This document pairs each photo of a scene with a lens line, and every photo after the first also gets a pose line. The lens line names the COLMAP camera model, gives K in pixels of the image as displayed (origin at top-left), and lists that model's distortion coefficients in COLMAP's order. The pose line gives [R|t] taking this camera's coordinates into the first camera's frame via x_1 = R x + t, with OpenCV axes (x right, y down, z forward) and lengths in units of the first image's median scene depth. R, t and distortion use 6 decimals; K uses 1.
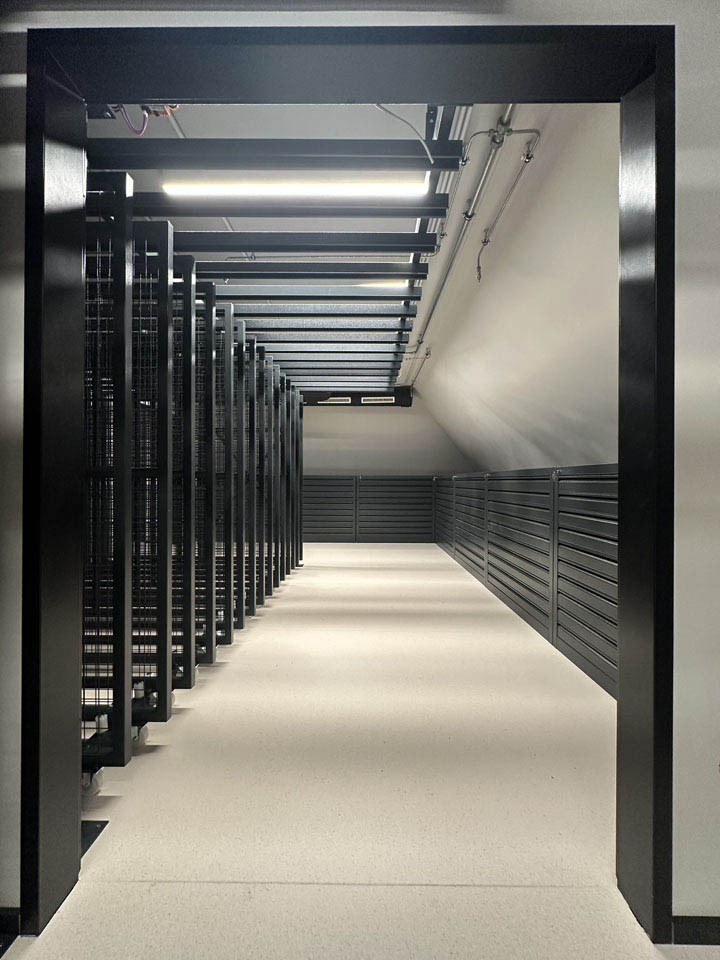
lens RADIAL K [[383.8, 0, 364.8], [0, 383.8, 482.2], [0, 0, 1]] dist [-0.001255, 0.000398]
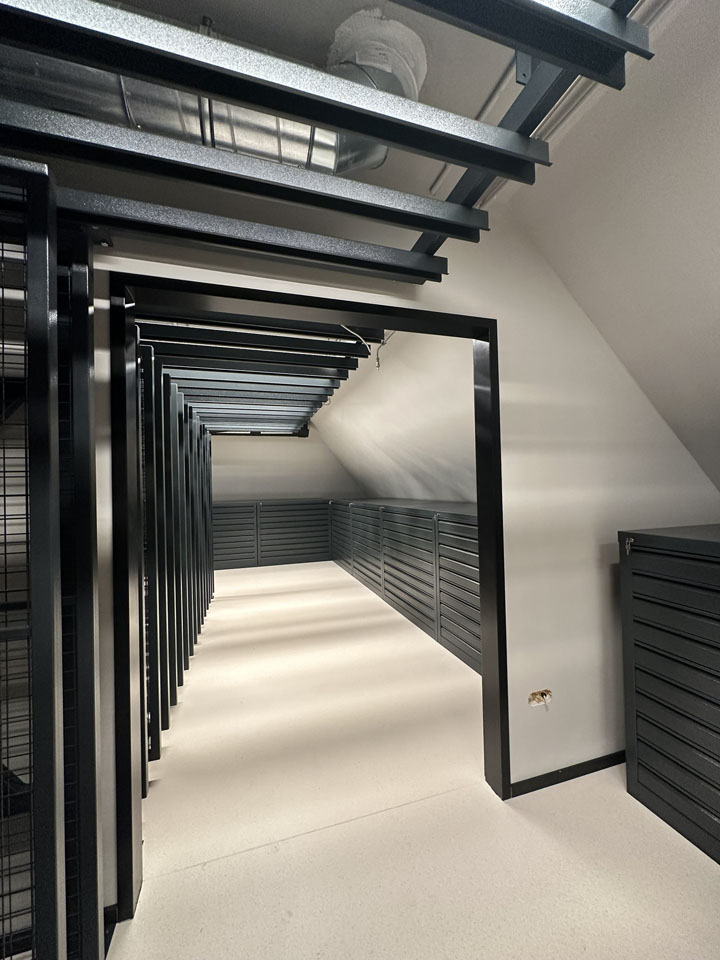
lens RADIAL K [[387.0, 0, 360.3], [0, 387.0, 490.4], [0, 0, 1]] dist [-0.000748, 0.012847]
pose [[0.957135, -0.032575, 0.287804, -0.106856], [0.032588, 0.999458, 0.004750, -0.091767], [-0.287803, 0.004833, 0.957678, -0.162517]]
